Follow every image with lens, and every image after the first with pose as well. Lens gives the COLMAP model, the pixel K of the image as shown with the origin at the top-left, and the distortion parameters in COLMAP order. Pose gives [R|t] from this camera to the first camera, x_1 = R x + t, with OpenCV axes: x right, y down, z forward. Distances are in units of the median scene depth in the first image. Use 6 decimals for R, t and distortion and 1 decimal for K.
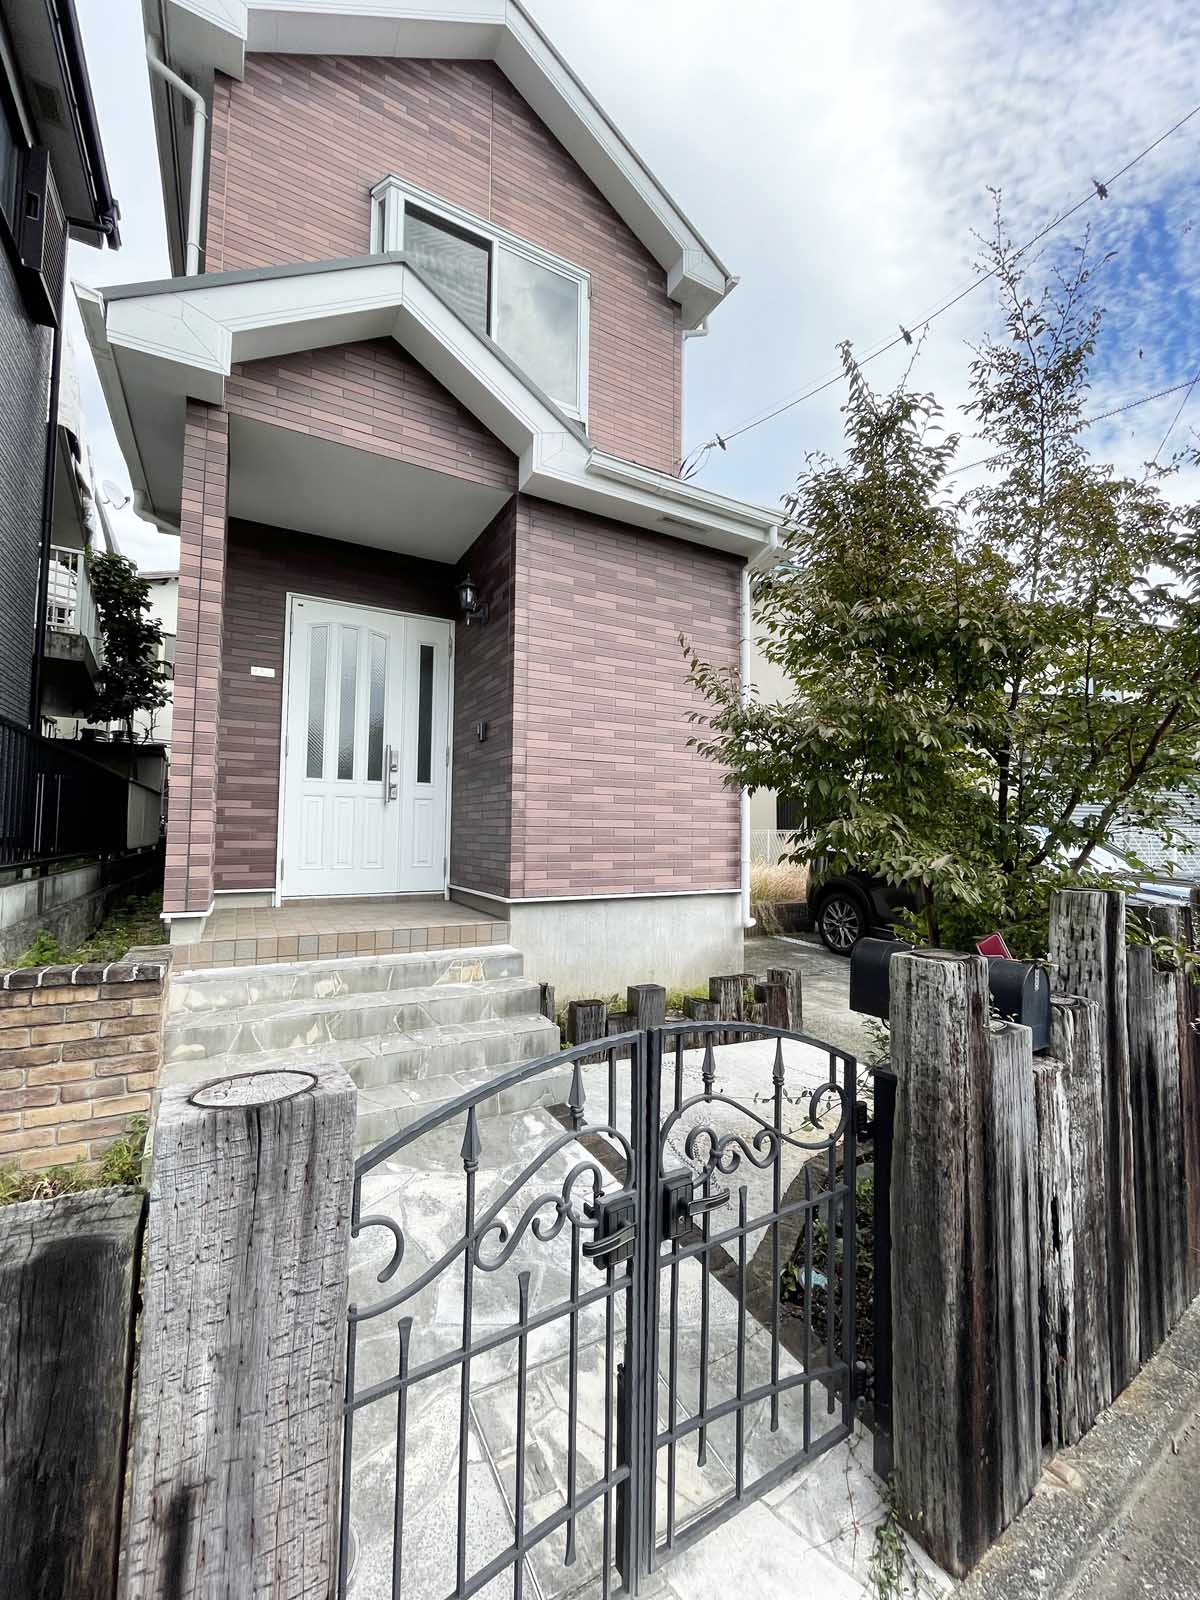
lens RADIAL K [[647.6, 0, 602.6], [0, 647.6, 798.6], [0, 0, 1]] dist [-0.003576, 0.000157]
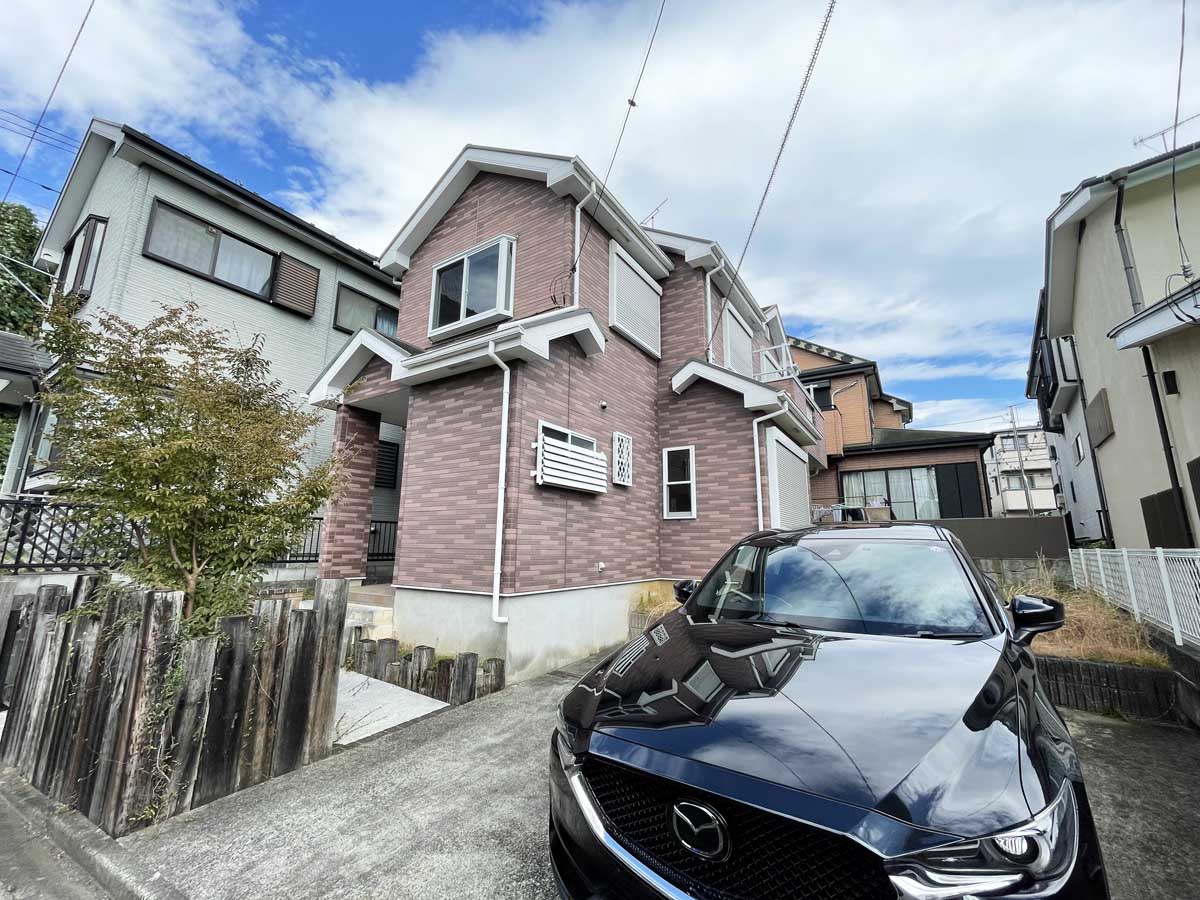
lens RADIAL K [[485.7, 0, 598.5], [0, 485.7, 450.7], [0, 0, 1]] dist [-0.003576, 0.000157]
pose [[0.452583, -0.179786, -0.873410, 1.410550], [0.043681, 0.982759, -0.179659, 0.040698], [0.890652, 0.043159, 0.452633, 0.790675]]
